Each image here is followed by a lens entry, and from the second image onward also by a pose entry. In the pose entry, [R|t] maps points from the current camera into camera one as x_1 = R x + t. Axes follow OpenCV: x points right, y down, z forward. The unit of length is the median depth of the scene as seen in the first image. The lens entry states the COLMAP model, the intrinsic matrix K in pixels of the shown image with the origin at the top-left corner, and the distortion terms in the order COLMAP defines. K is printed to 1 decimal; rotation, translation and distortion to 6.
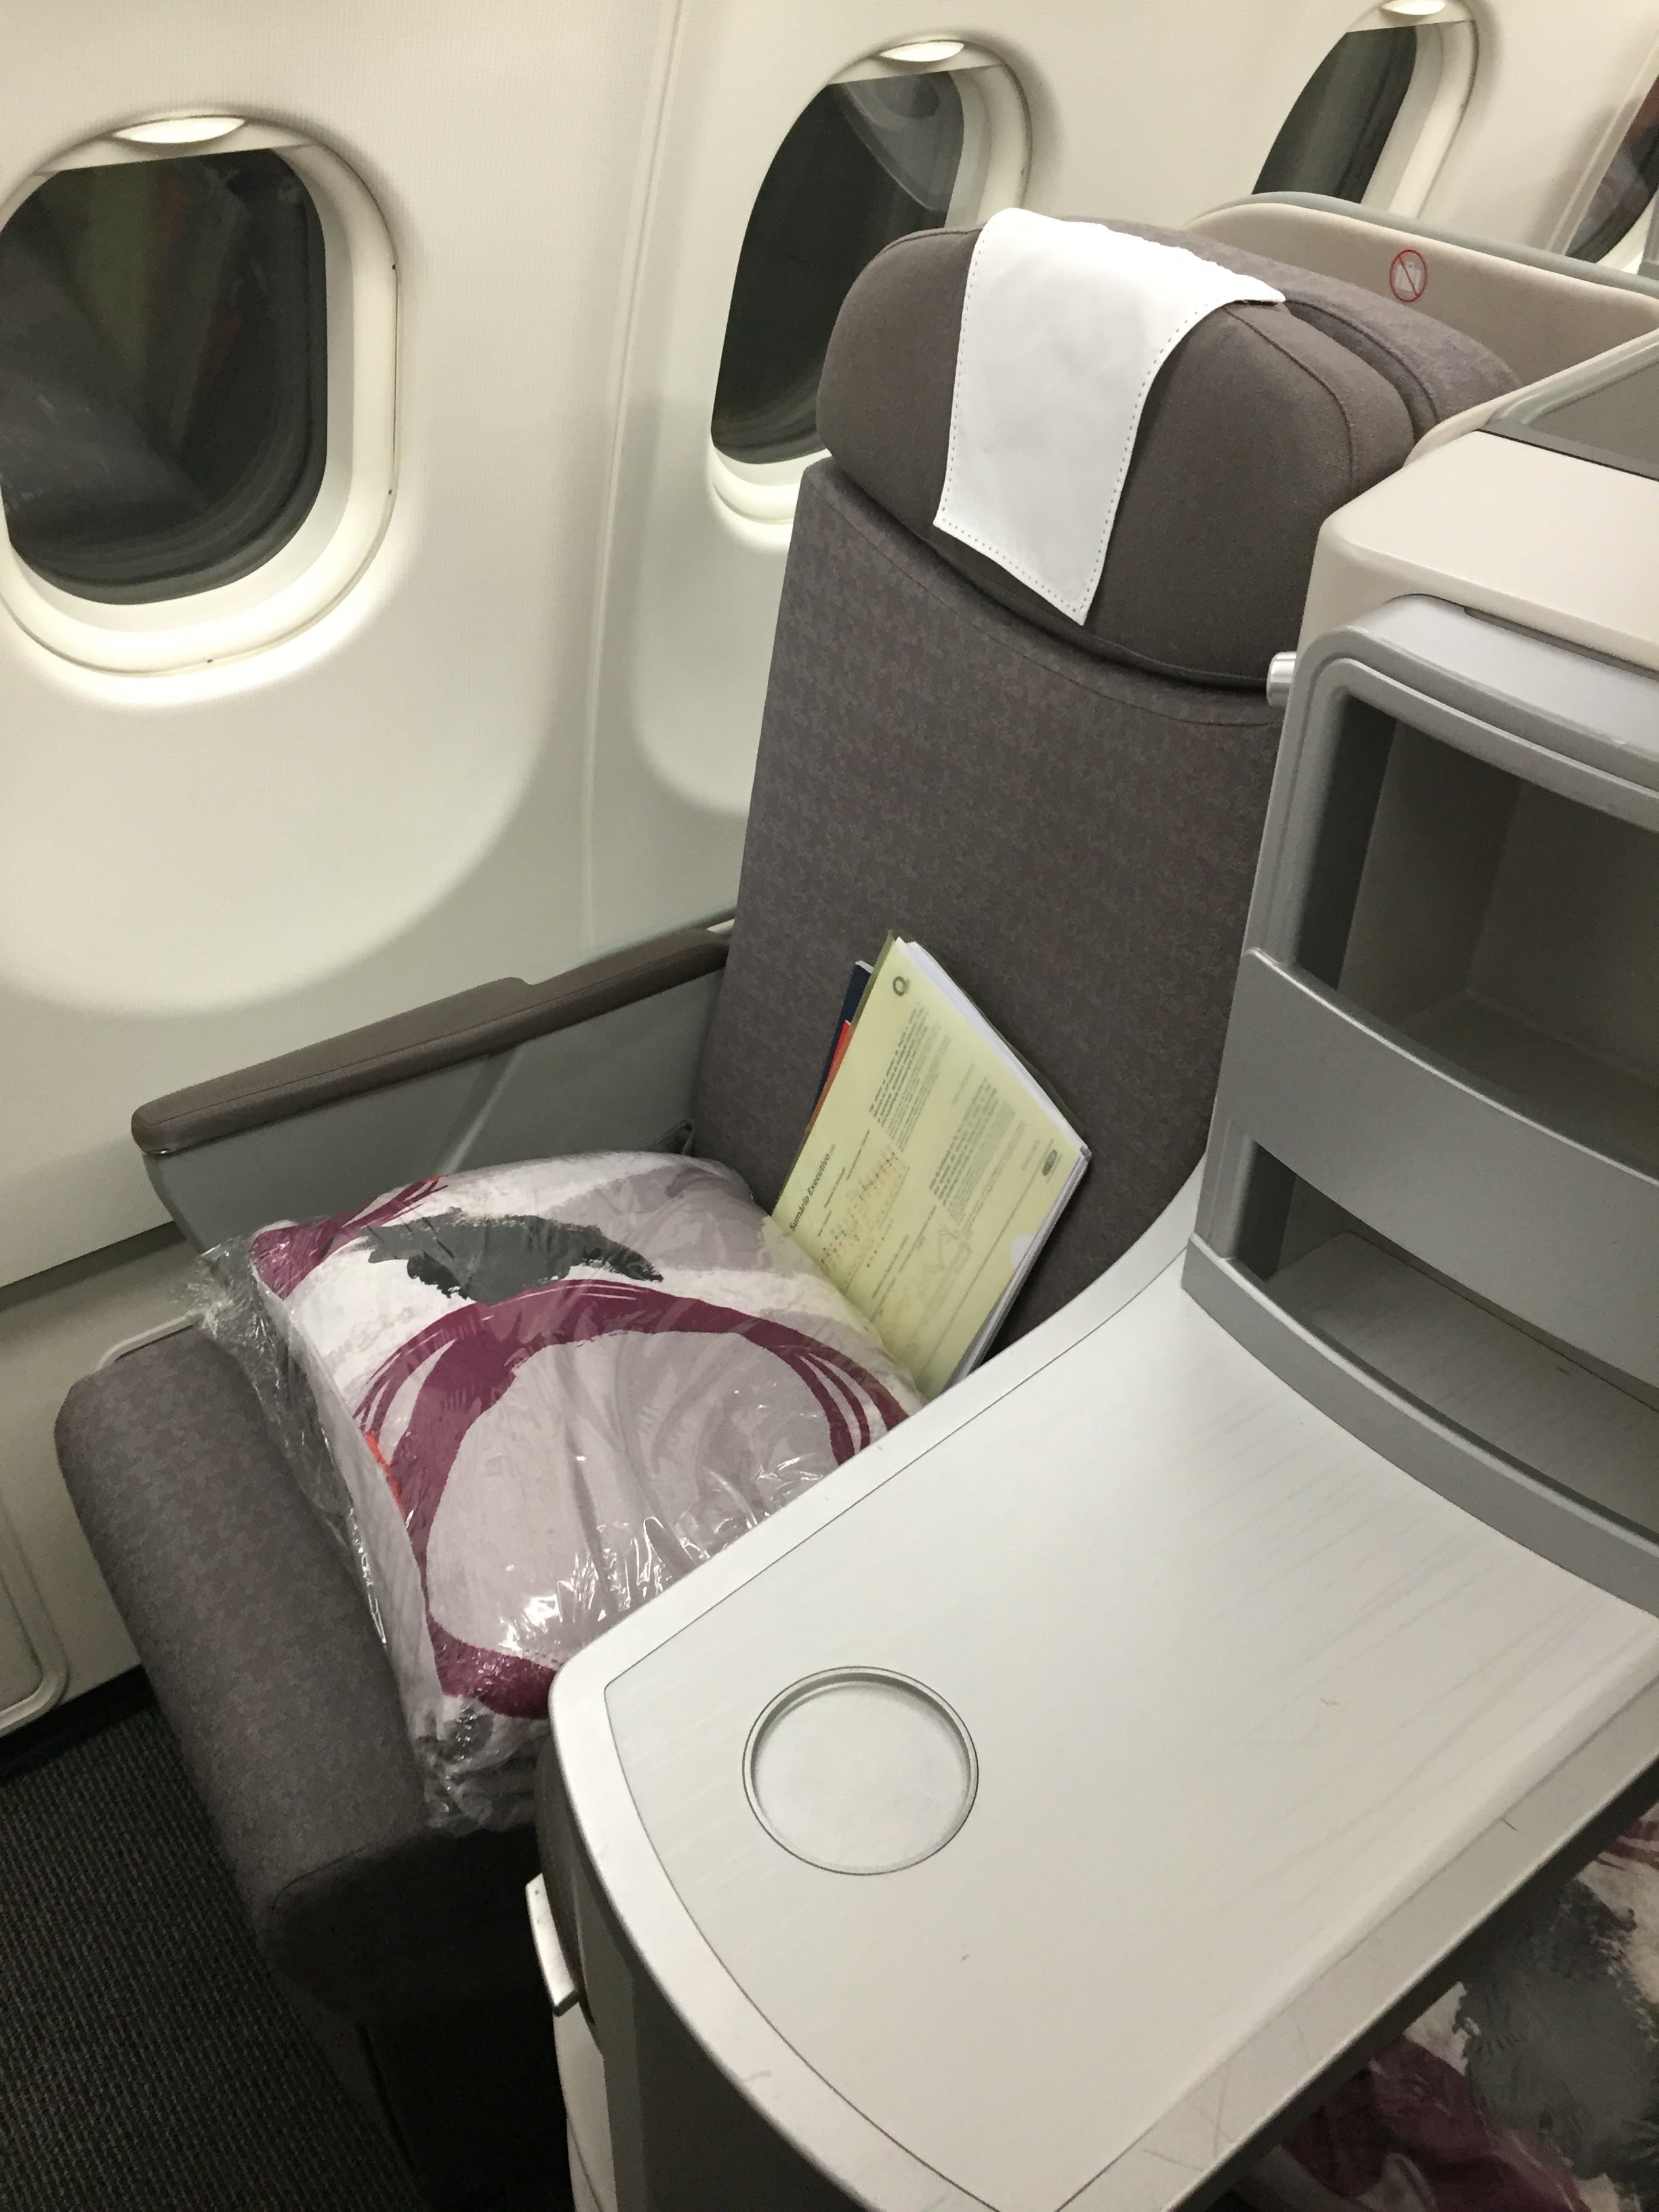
lens RADIAL K [[1875.2, 0, 829.5], [0, 1875.2, 1106.0], [0, 0, 1]] dist [0.085860, -0.093235]
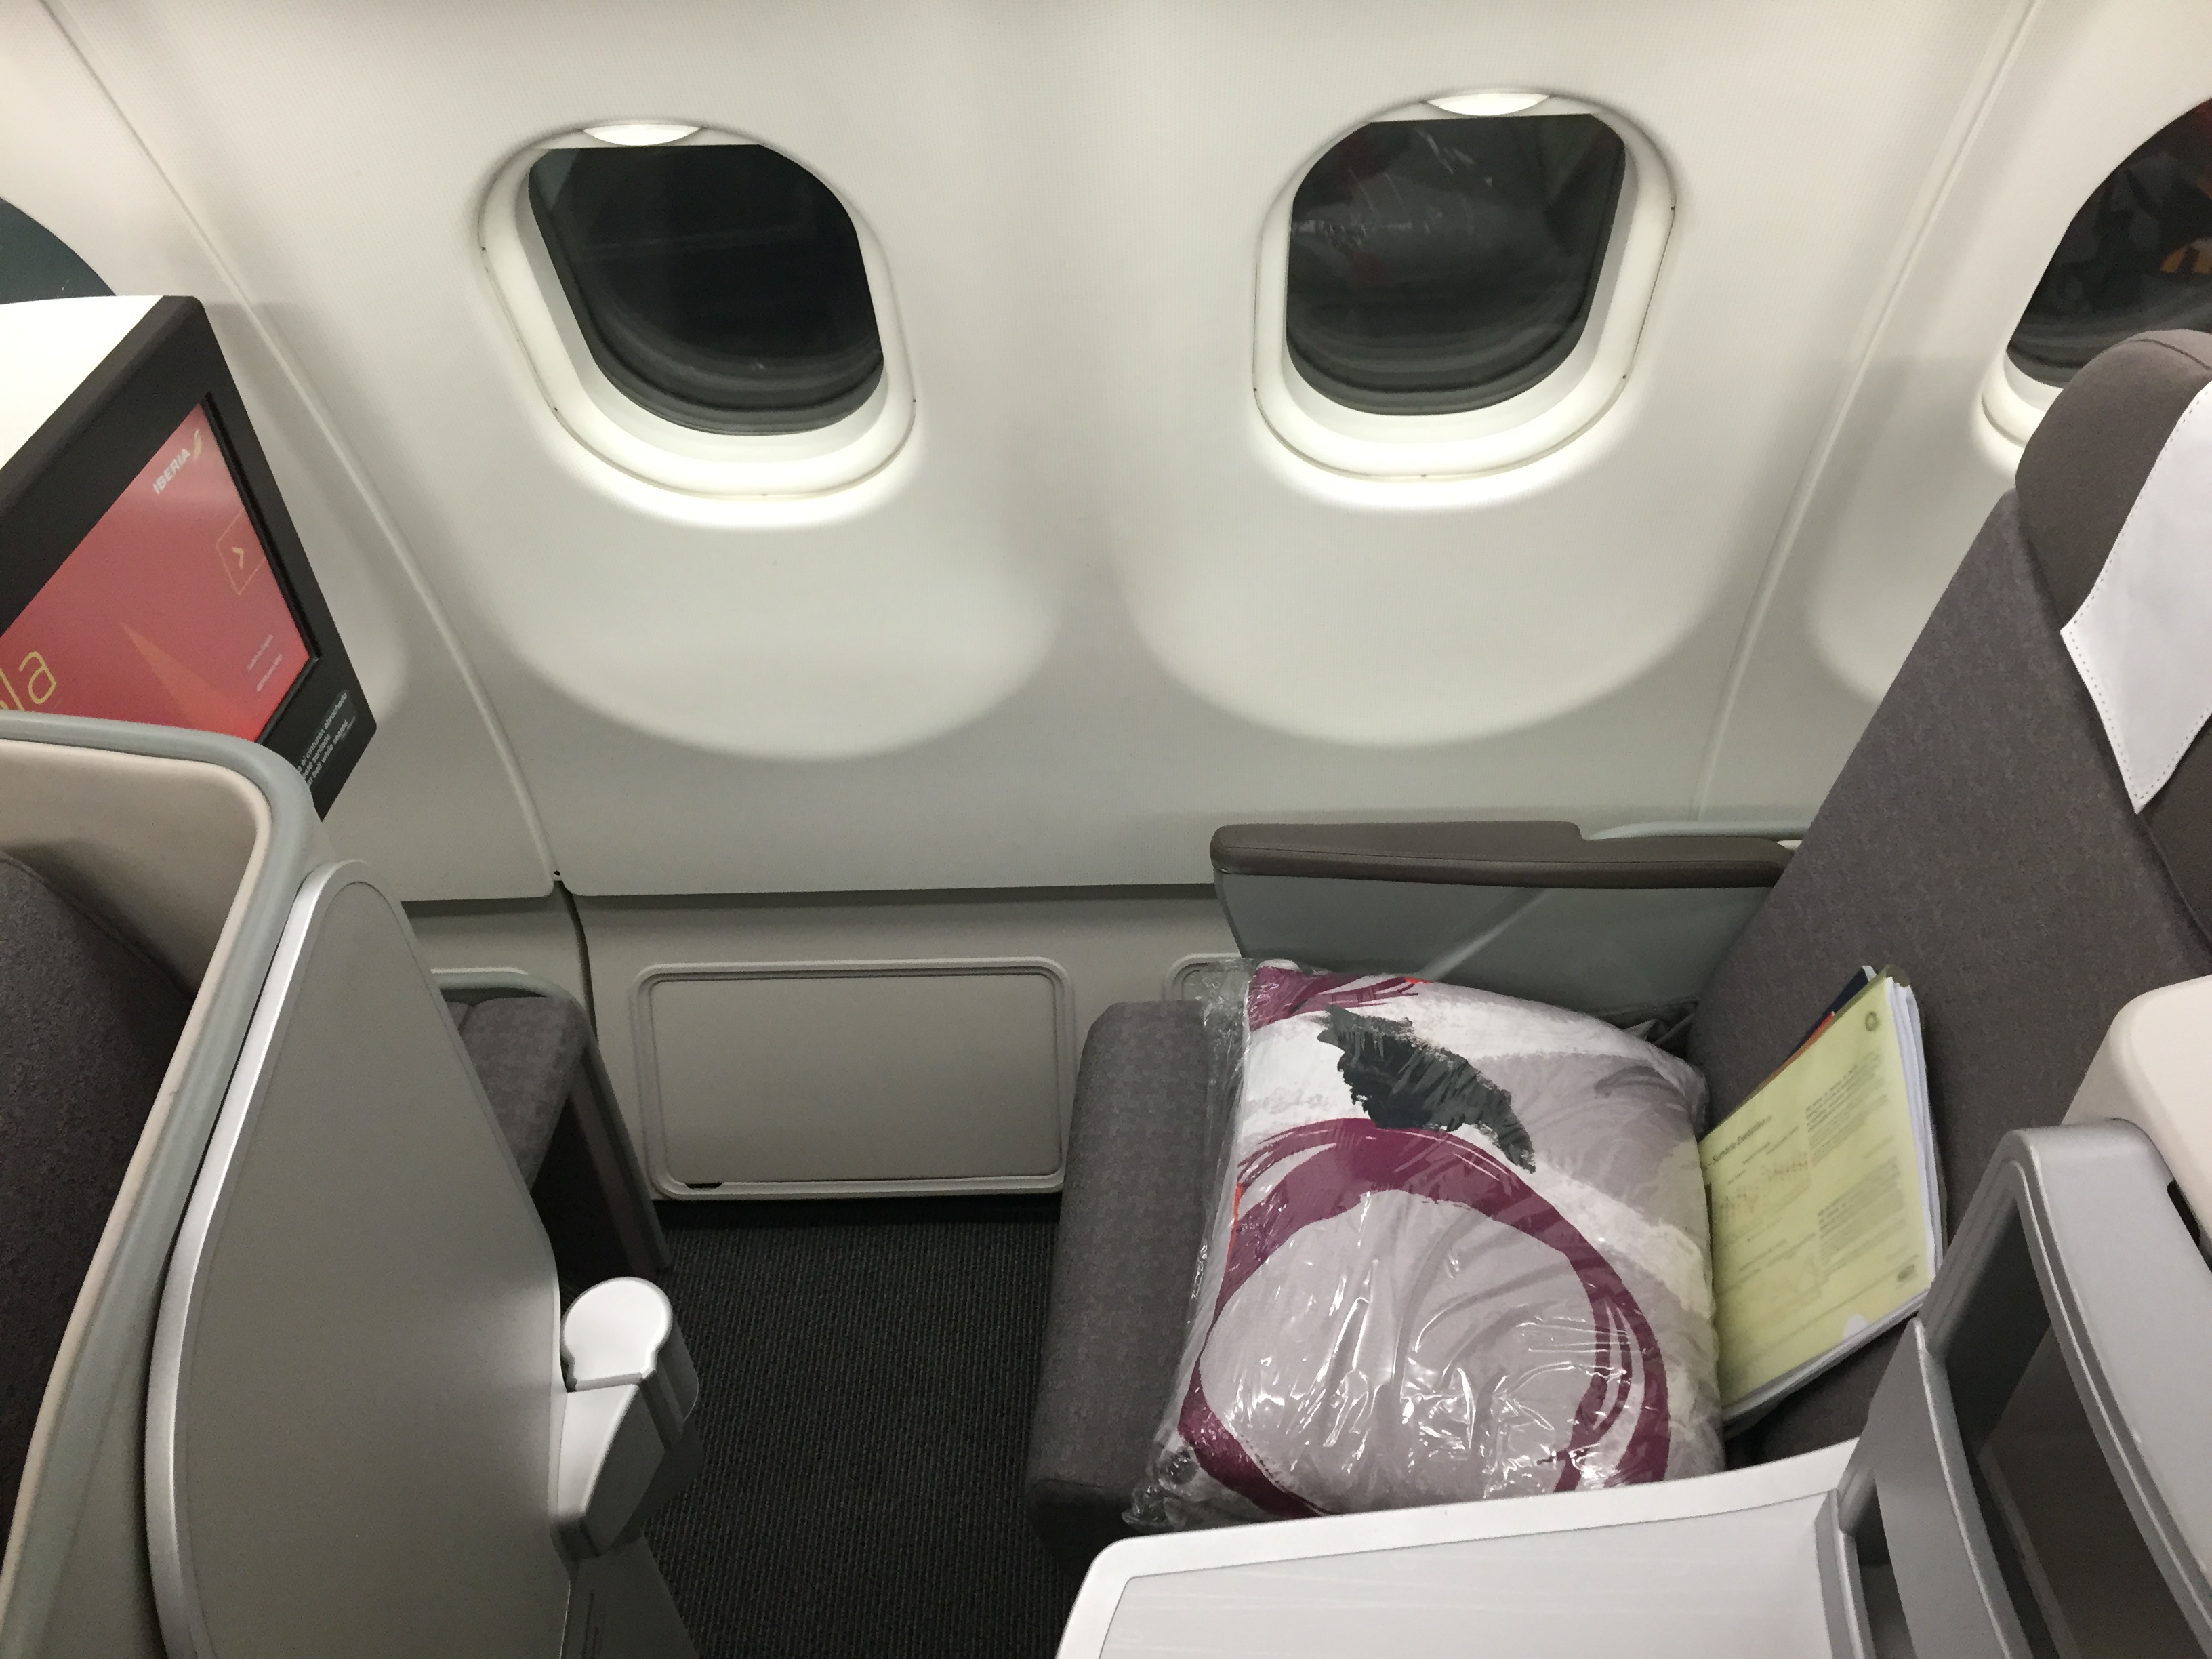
lens RADIAL K [[1875.2, 0, 1106.0], [0, 1875.2, 829.5], [0, 0, 1]] dist [0.085860, -0.093235]
pose [[0.784320, 0.391127, -0.481520, 0.166249], [-0.322127, 0.920129, 0.222705, -0.254536], [0.530166, -0.019561, 0.847668, -0.065513]]
